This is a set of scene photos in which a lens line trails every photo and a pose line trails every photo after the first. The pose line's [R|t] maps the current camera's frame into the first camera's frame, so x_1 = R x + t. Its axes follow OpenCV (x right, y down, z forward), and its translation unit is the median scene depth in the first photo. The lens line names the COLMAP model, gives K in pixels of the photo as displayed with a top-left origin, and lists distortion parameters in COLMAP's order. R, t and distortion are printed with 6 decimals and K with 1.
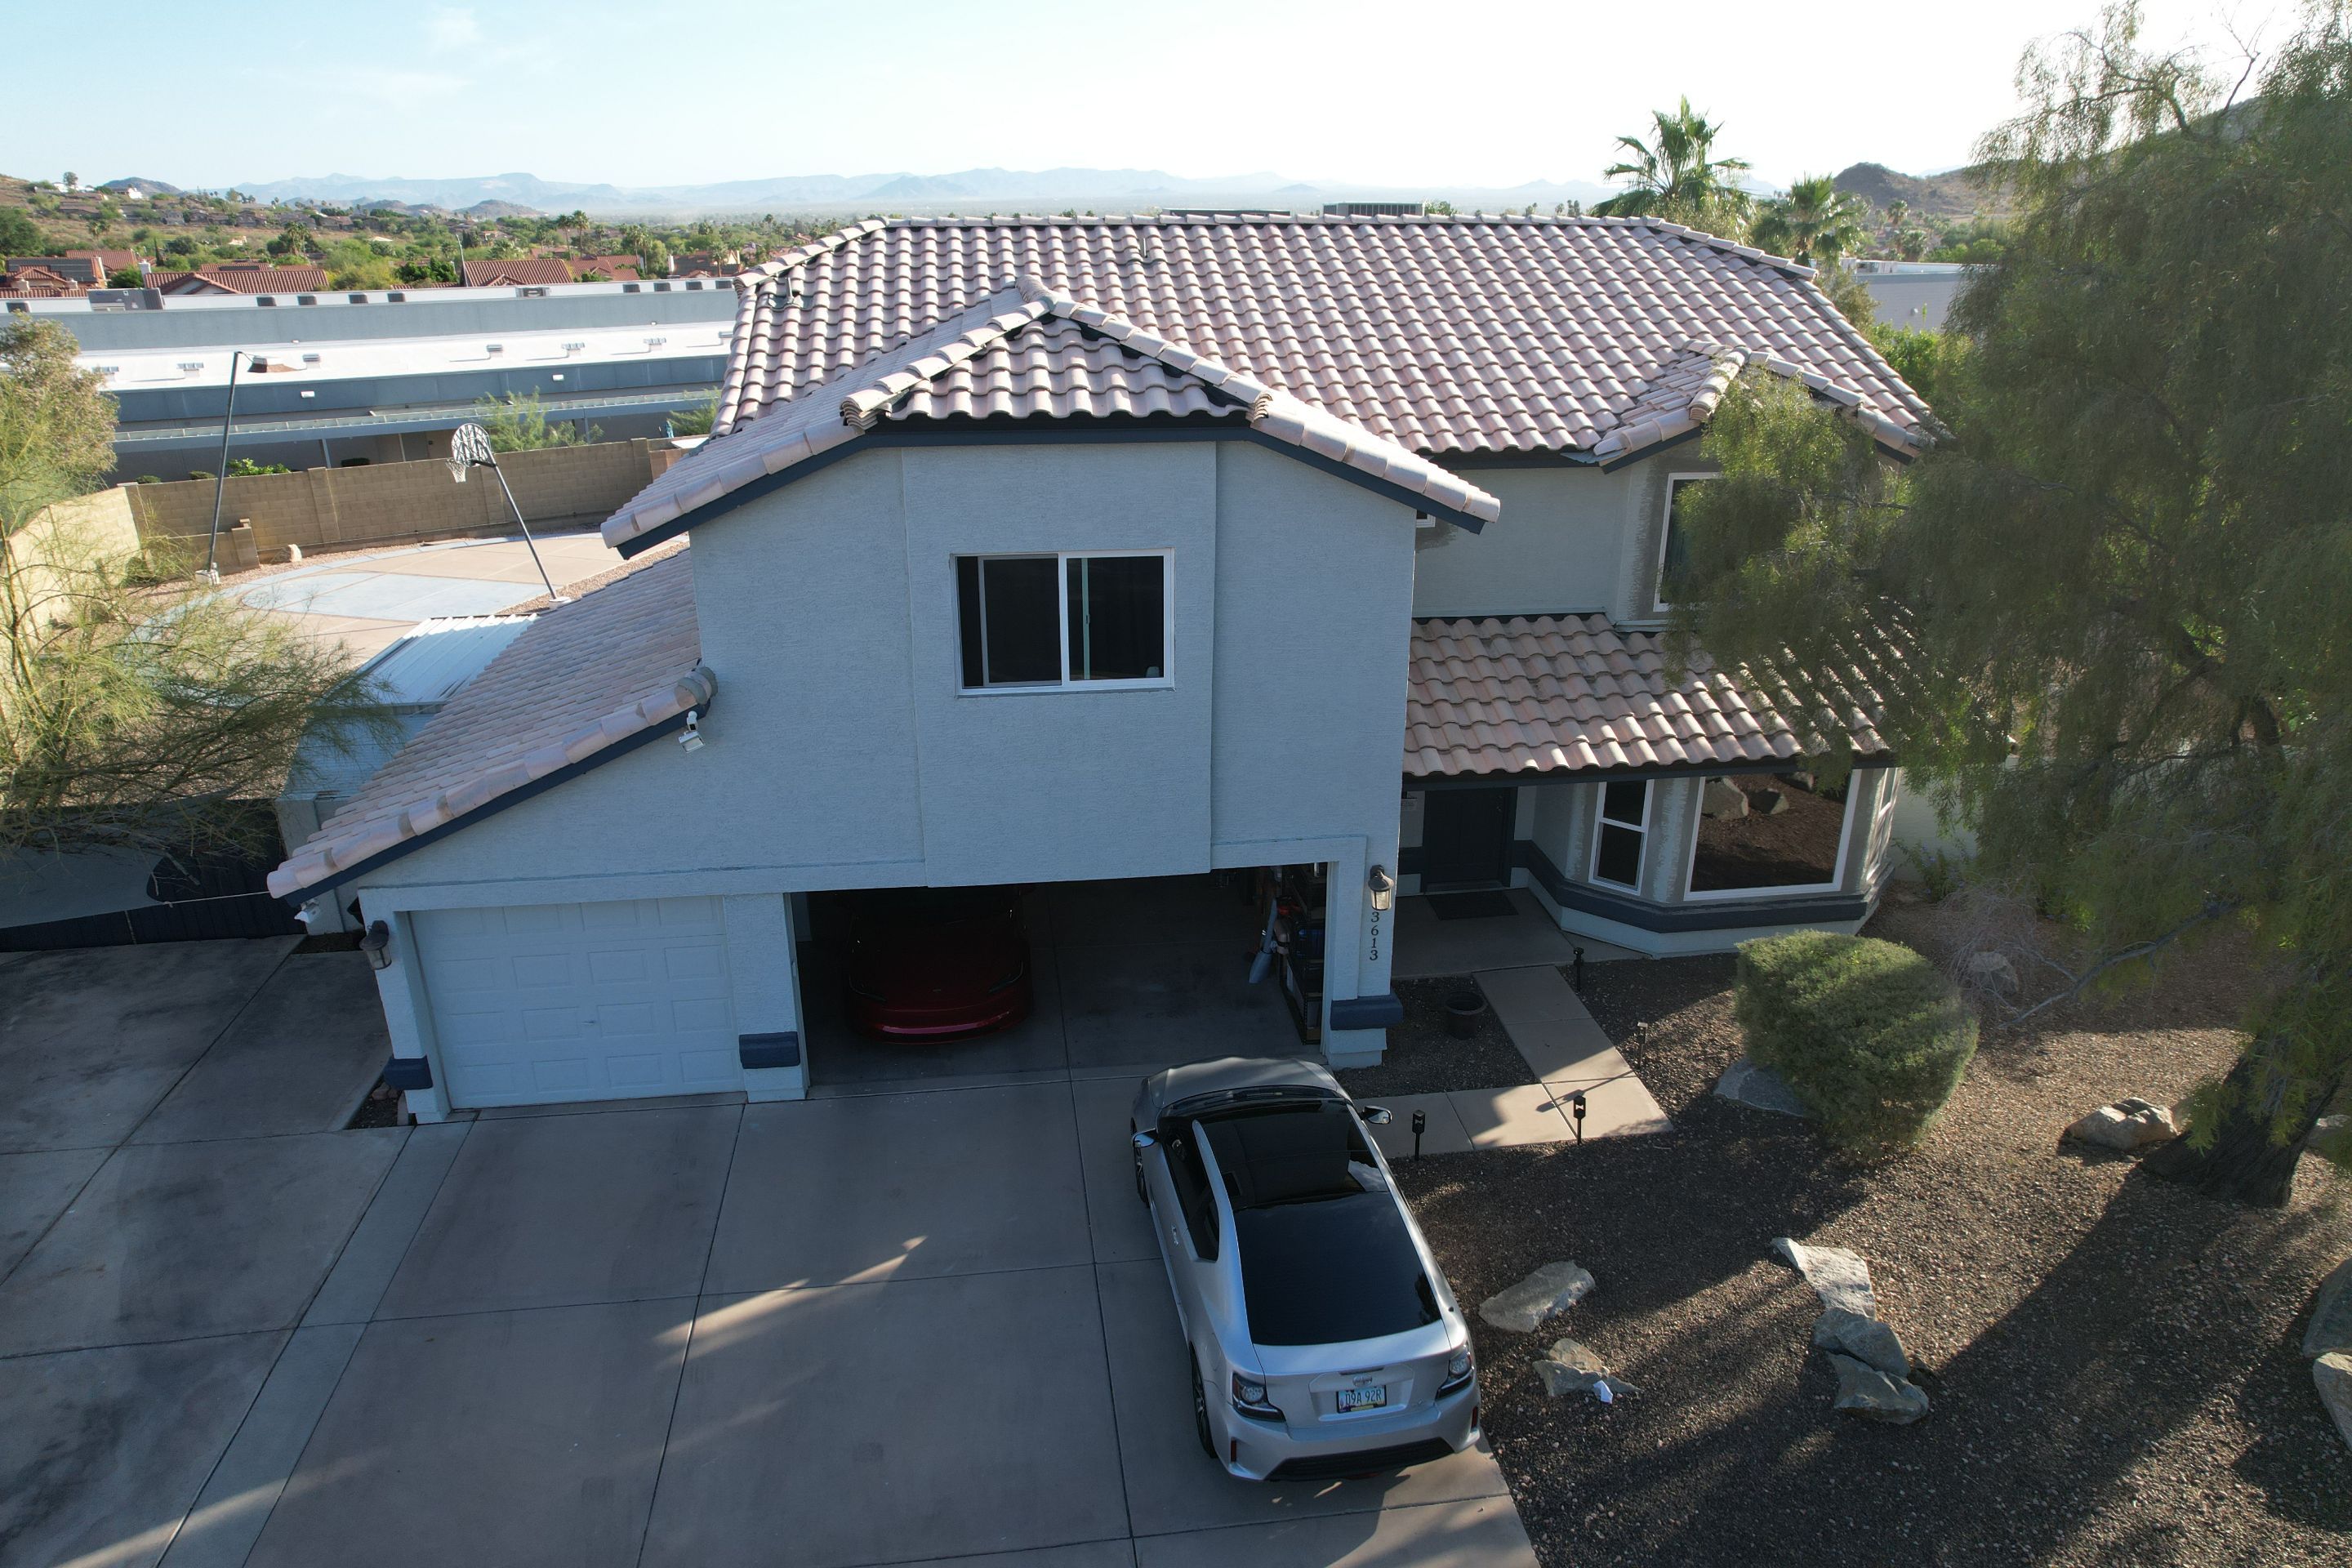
lens RADIAL K [[1492.5, 0, 1176.0], [0, 1492.5, 784.0], [0, 0, 1]] dist [-0.078623, 0.063336]
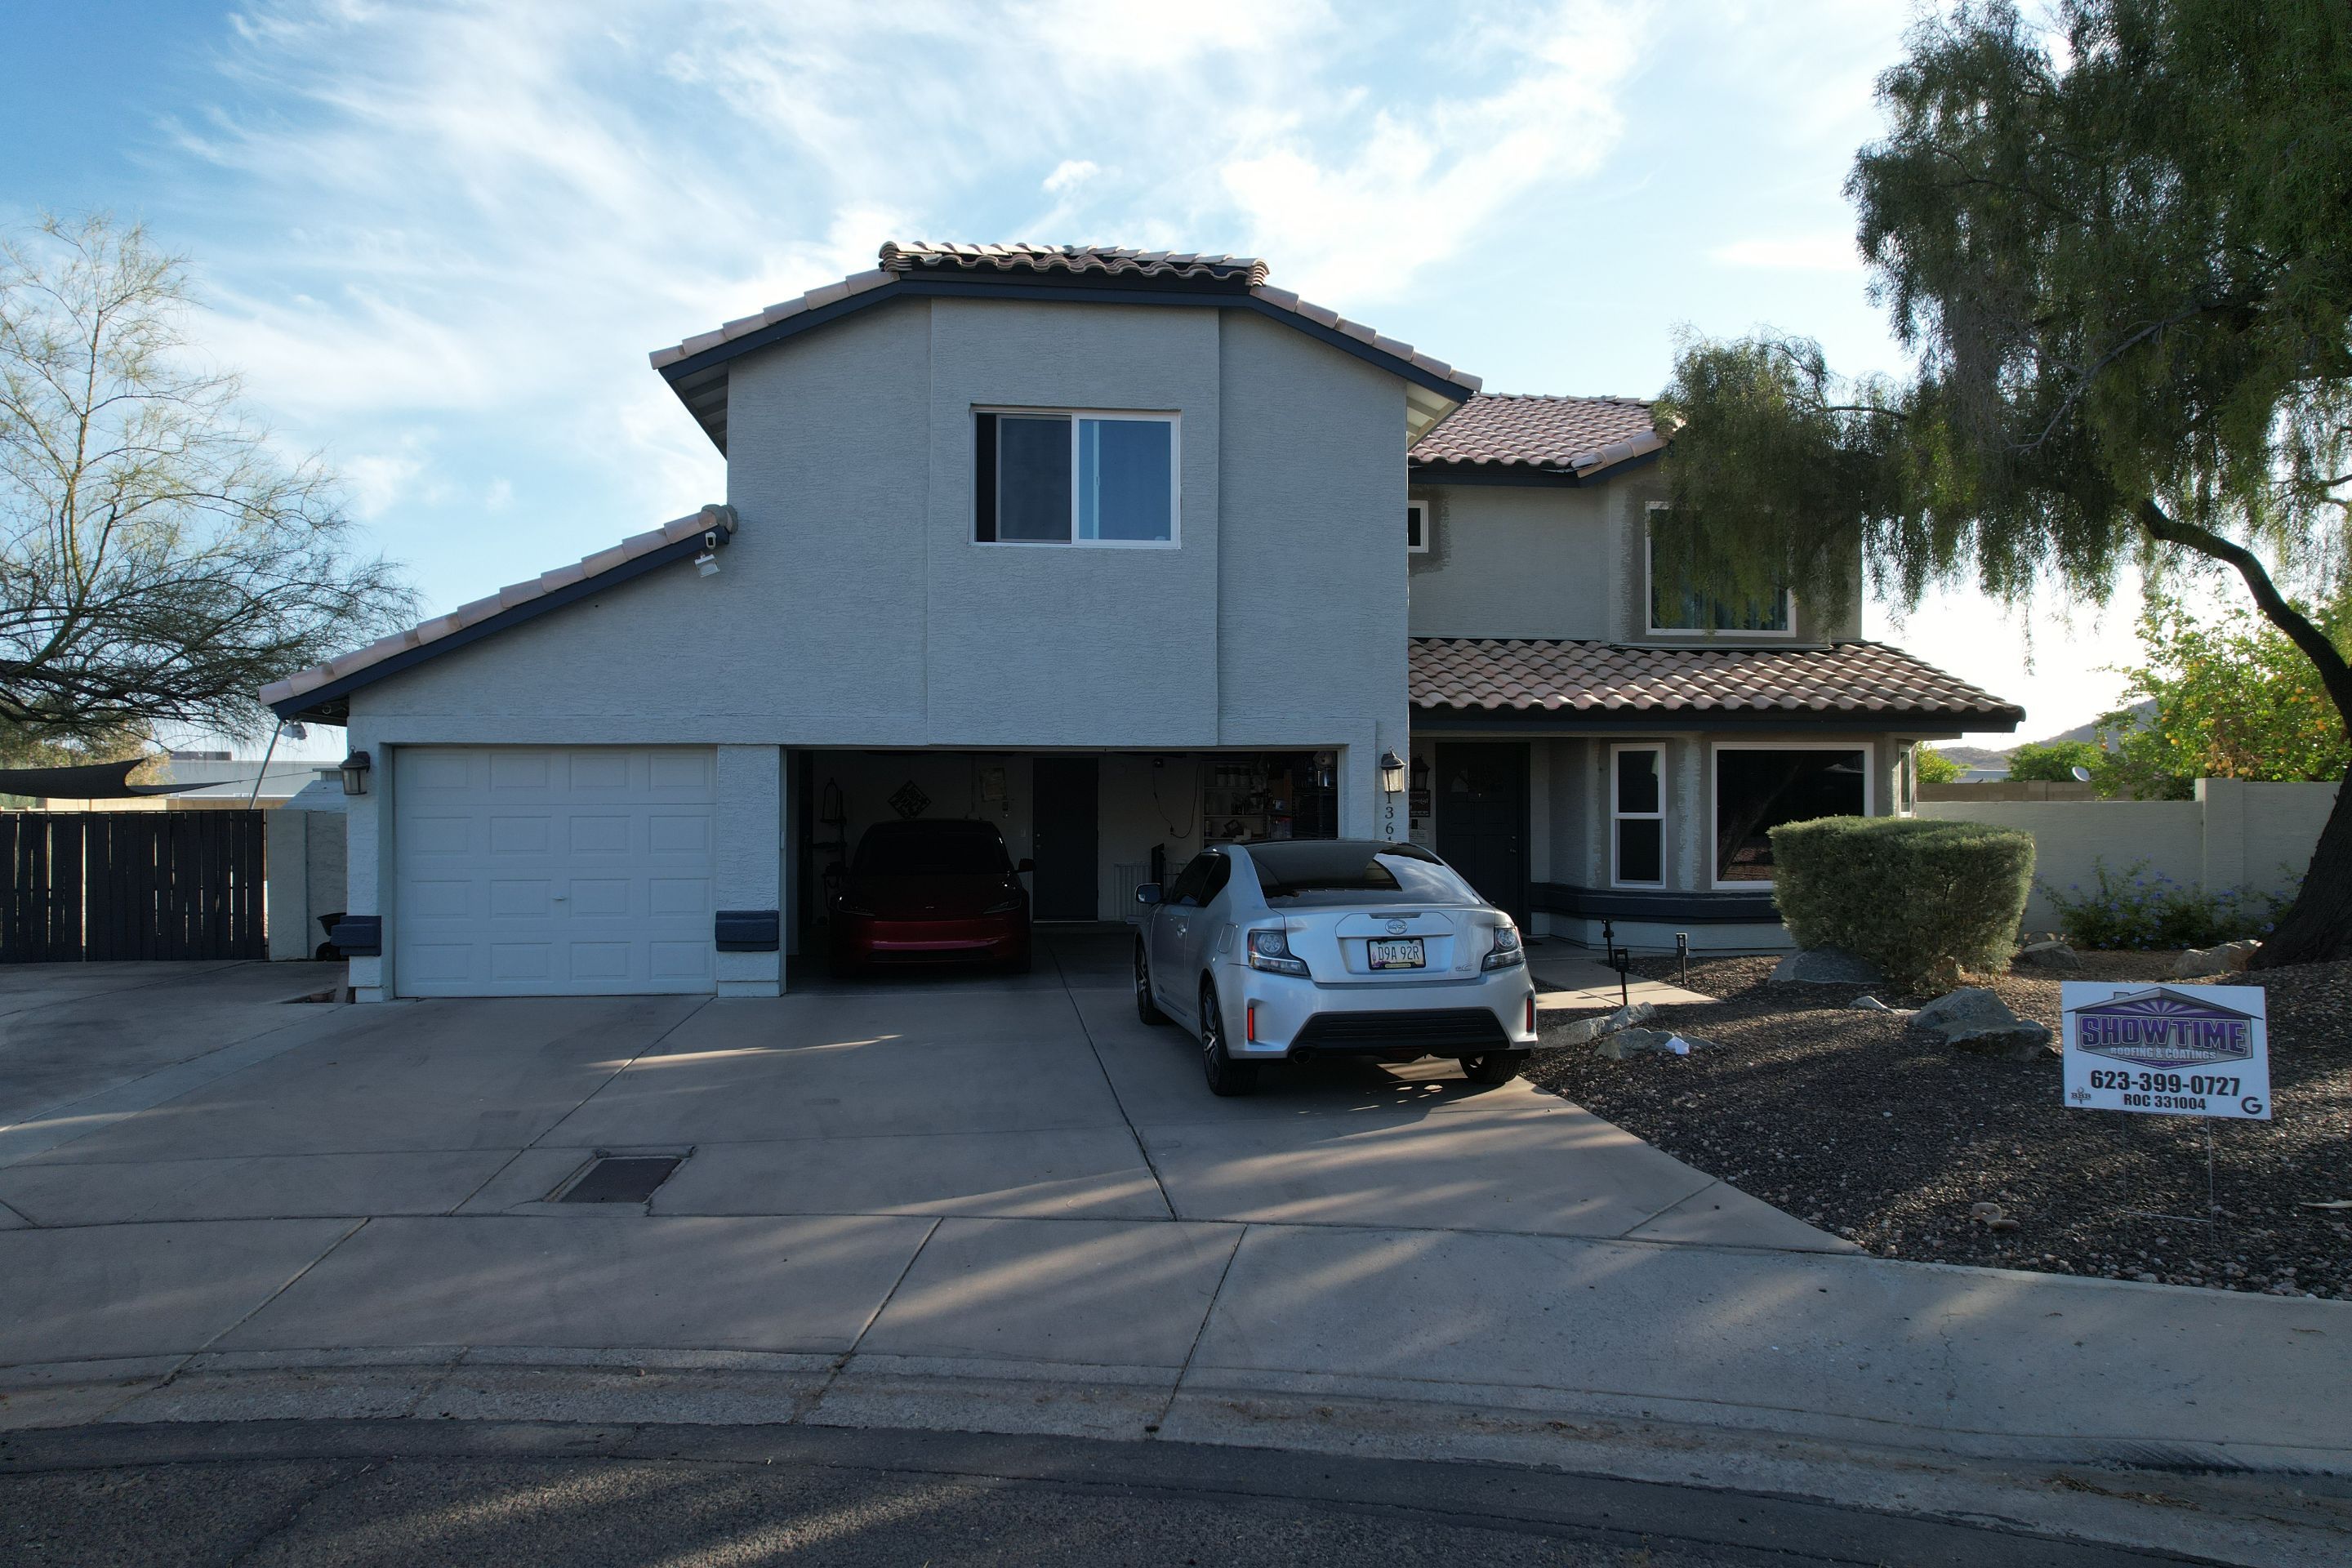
lens RADIAL K [[1492.5, 0, 1176.0], [0, 1492.5, 784.0], [0, 0, 1]] dist [-0.078623, 0.063336]
pose [[0.999996, -0.000990, -0.002555, -0.001901], [-0.000012, 0.930764, -0.365620, 0.446322], [0.002740, 0.365619, 0.930761, 0.100850]]
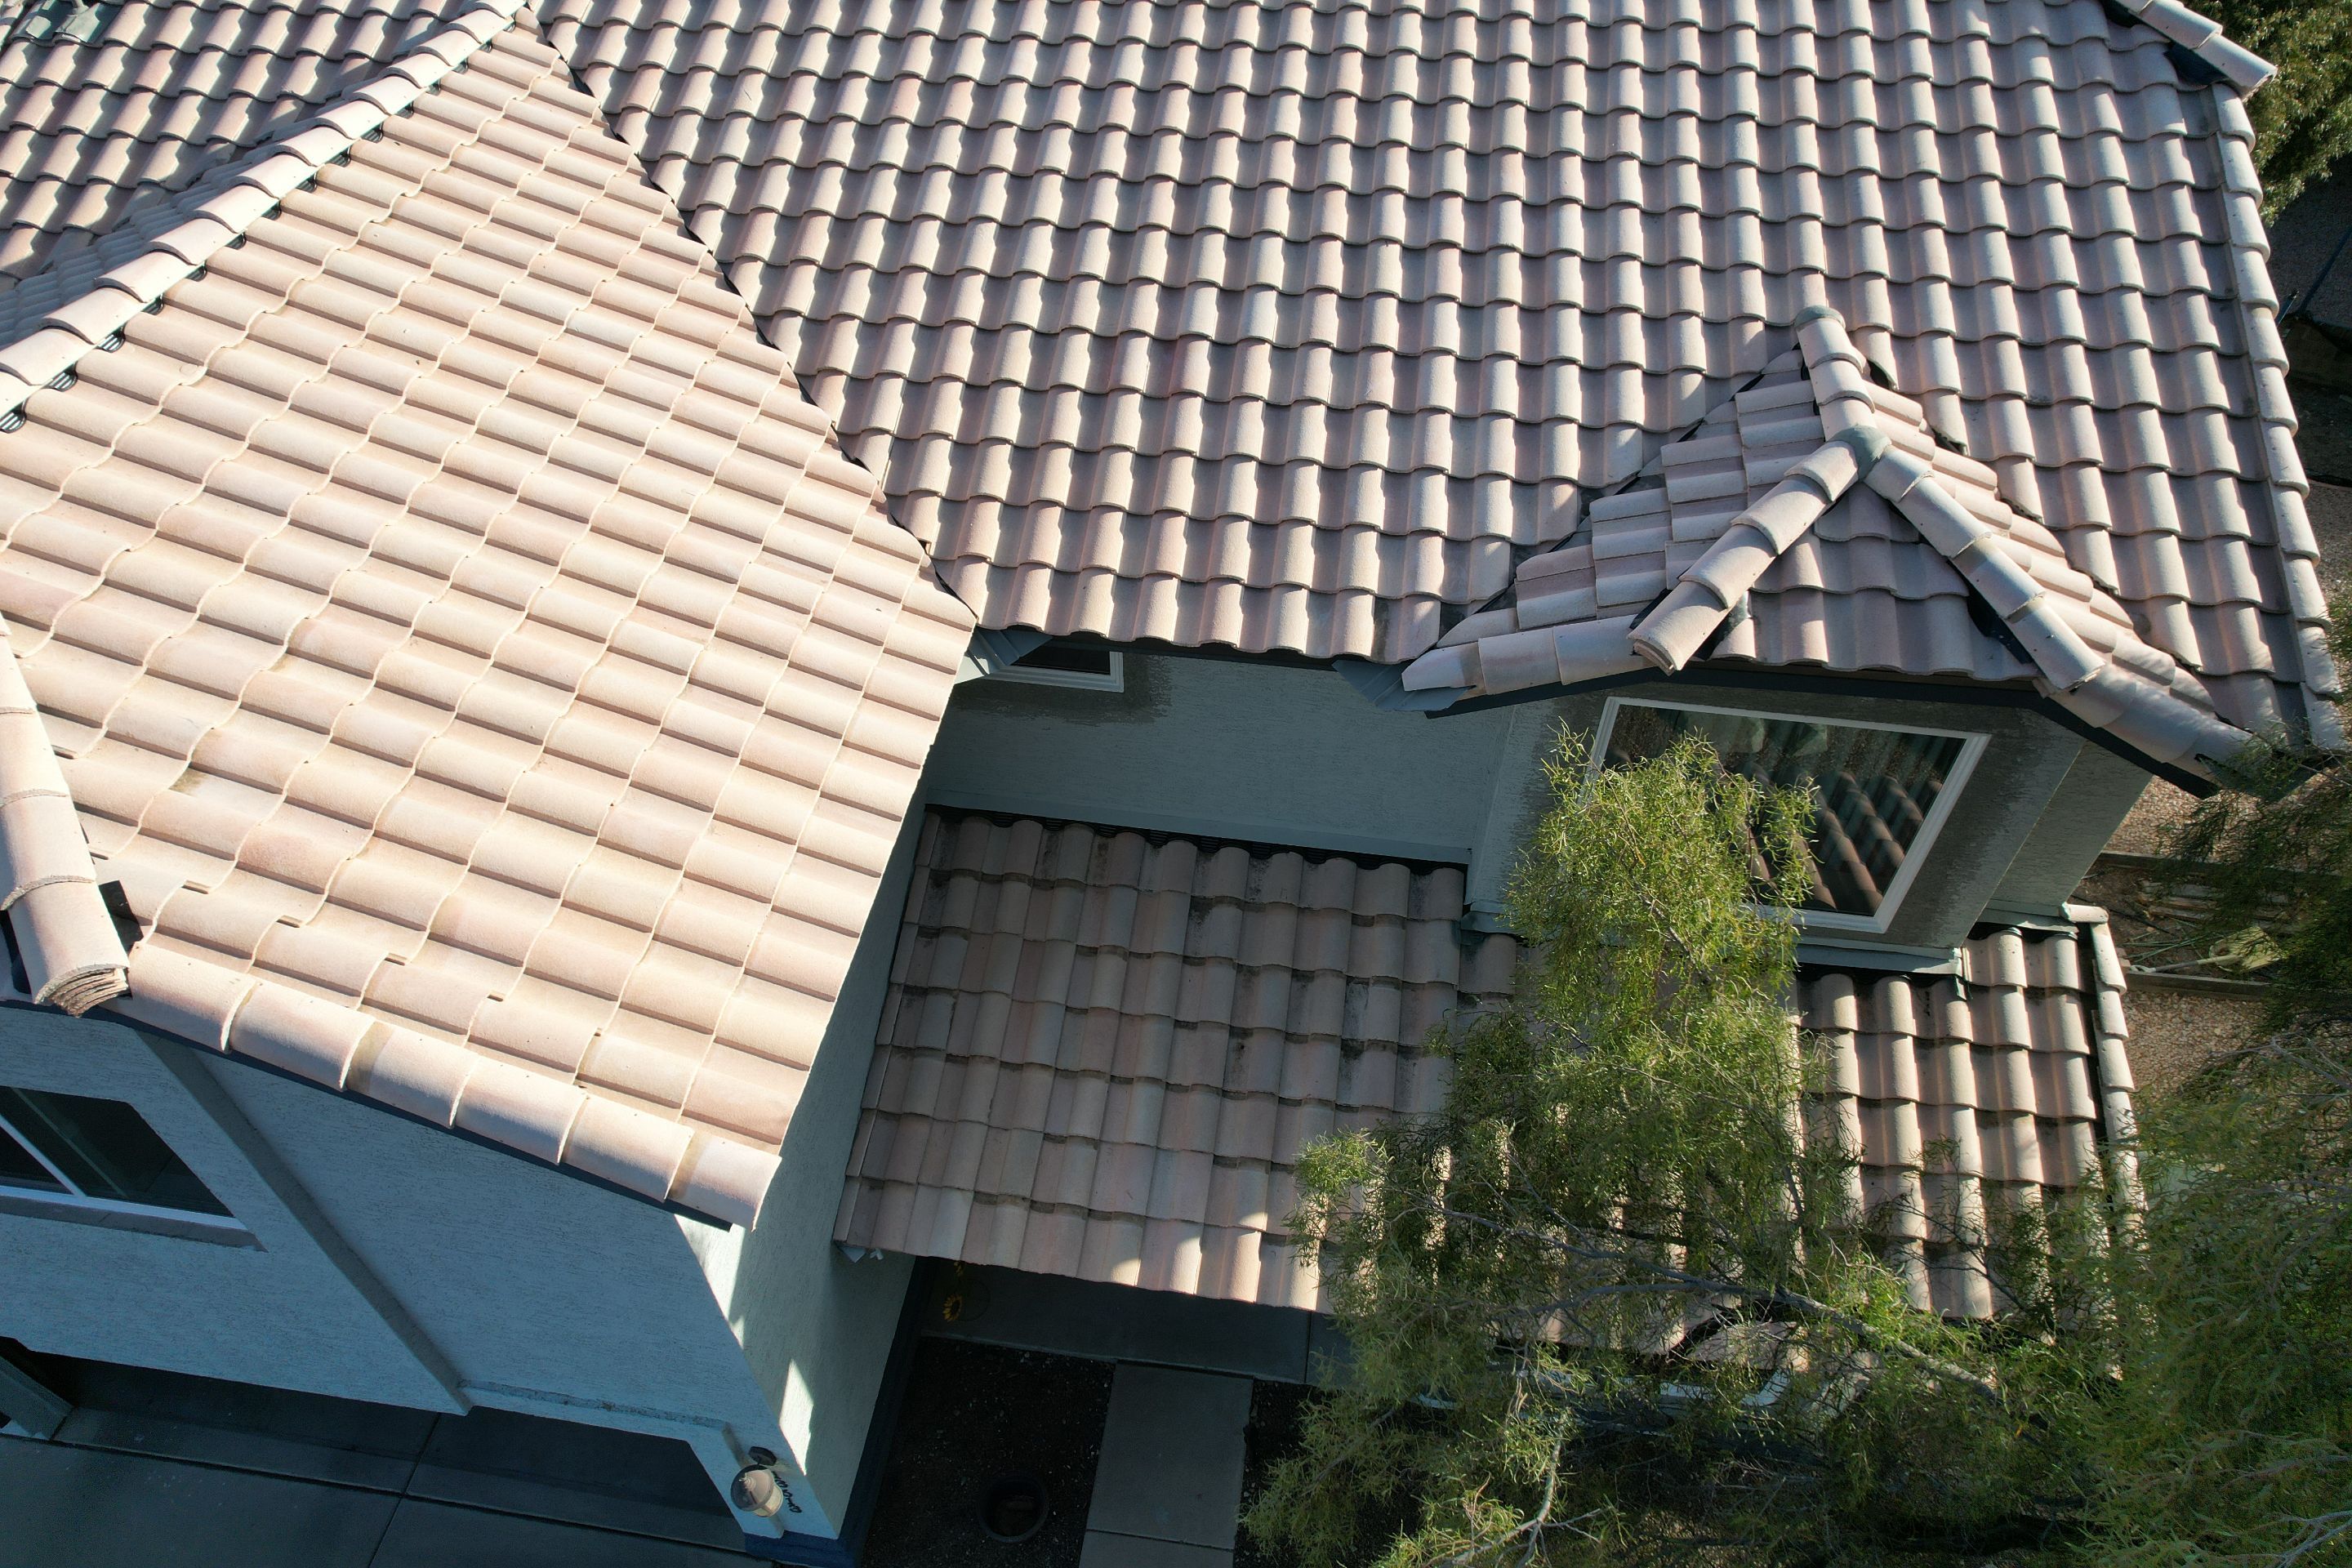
lens RADIAL K [[1492.5, 0, 1176.0], [0, 1492.5, 784.0], [0, 0, 1]] dist [-0.078623, 0.063336]
pose [[0.965177, 0.186402, -0.183539, 0.357833], [-0.092174, 0.898945, 0.428254, -0.446375], [0.244819, -0.396423, 0.884823, 0.675321]]
